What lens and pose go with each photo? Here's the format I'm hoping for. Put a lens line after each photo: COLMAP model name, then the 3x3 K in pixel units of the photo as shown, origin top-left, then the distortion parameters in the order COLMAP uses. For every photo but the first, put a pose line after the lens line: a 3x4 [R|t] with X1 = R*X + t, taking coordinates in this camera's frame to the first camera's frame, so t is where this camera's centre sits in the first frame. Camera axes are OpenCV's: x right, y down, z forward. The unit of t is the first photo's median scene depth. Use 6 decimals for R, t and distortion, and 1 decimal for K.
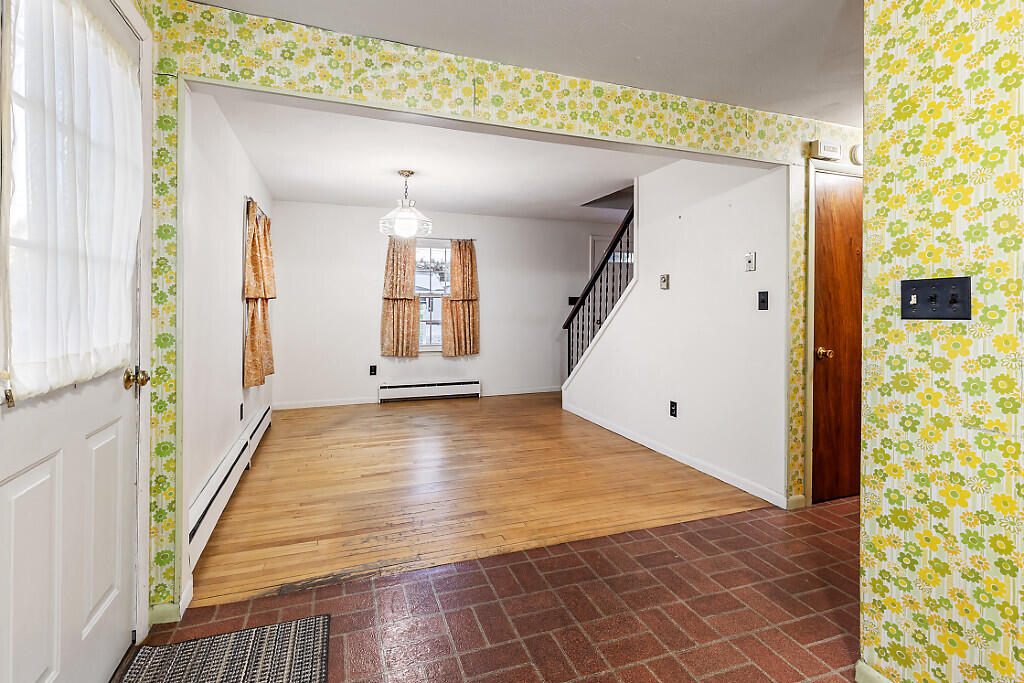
lens RADIAL K [[479.1, 0, 502.9], [0, 479.1, 304.6], [0, 0, 1]] dist [0.000413, 0.000127]
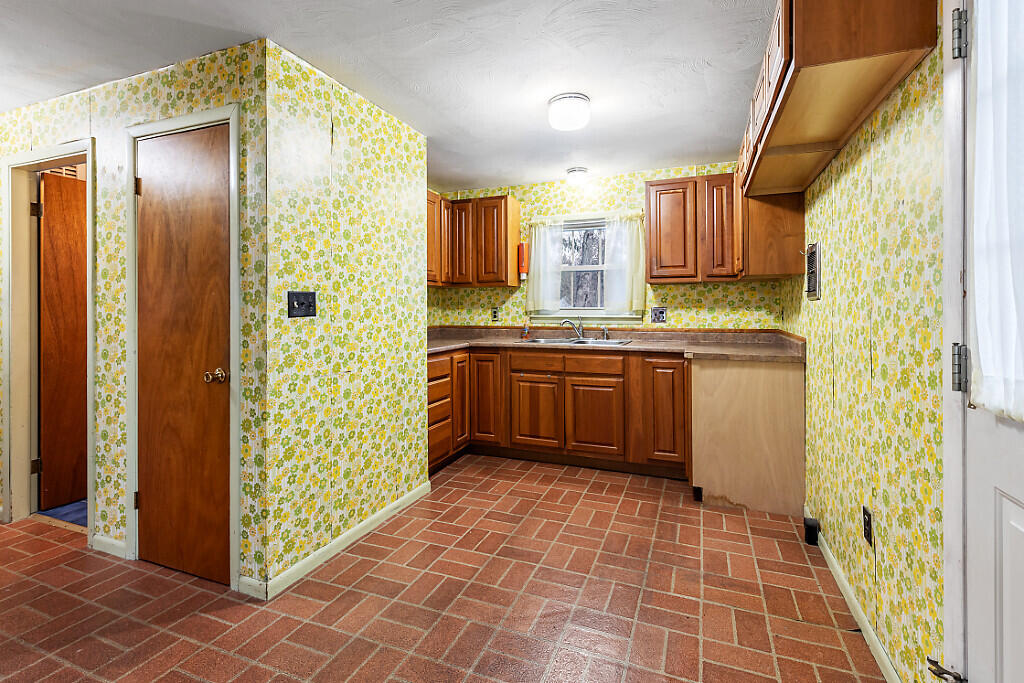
lens RADIAL K [[479.1, 0, 509.9], [0, 479.1, 308.6], [0, 0, 1]] dist [0.000413, 0.000127]
pose [[-0.754340, -0.004303, 0.656470, -0.643477], [-0.001906, 0.999989, 0.004364, -0.005163], [-0.656482, 0.002040, -0.754339, 1.669277]]
